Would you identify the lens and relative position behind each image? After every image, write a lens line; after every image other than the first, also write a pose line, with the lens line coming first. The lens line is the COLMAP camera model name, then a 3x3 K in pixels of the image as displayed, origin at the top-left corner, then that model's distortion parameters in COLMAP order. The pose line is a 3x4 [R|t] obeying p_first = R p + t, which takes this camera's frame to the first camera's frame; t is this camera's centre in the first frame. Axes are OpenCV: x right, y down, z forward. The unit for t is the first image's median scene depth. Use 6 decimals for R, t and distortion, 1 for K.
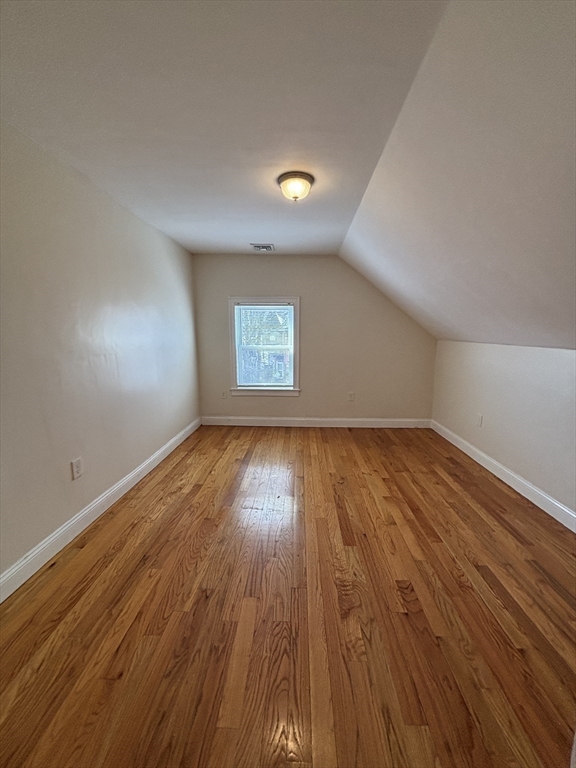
lens RADIAL K [[307.3, 0, 289.2], [0, 307.3, 383.7], [0, 0, 1]] dist [-0.001952, 0.001574]
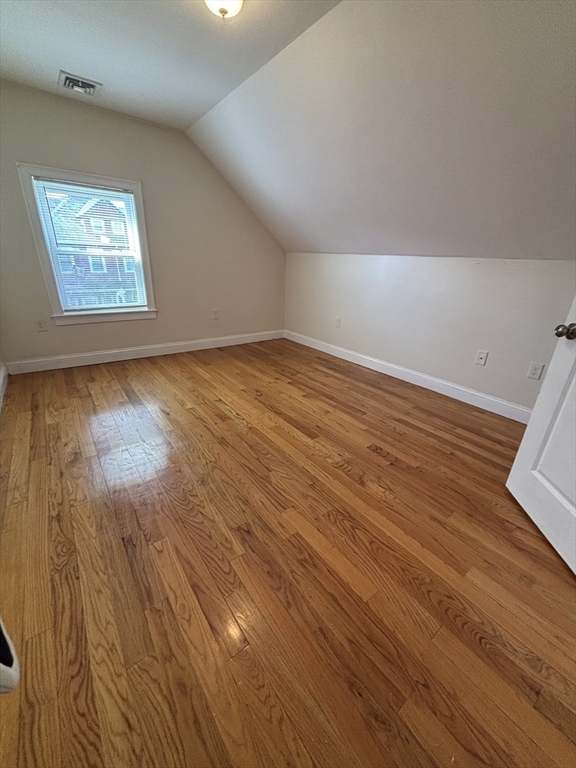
lens RADIAL K [[307.3, 0, 288.1], [0, 307.3, 384.3], [0, 0, 1]] dist [-0.001952, 0.001574]
pose [[0.780992, -0.212149, 0.587405, -0.373370], [0.067952, 0.963819, 0.257750, 0.039712], [-0.620834, -0.161385, 0.767151, 0.194268]]
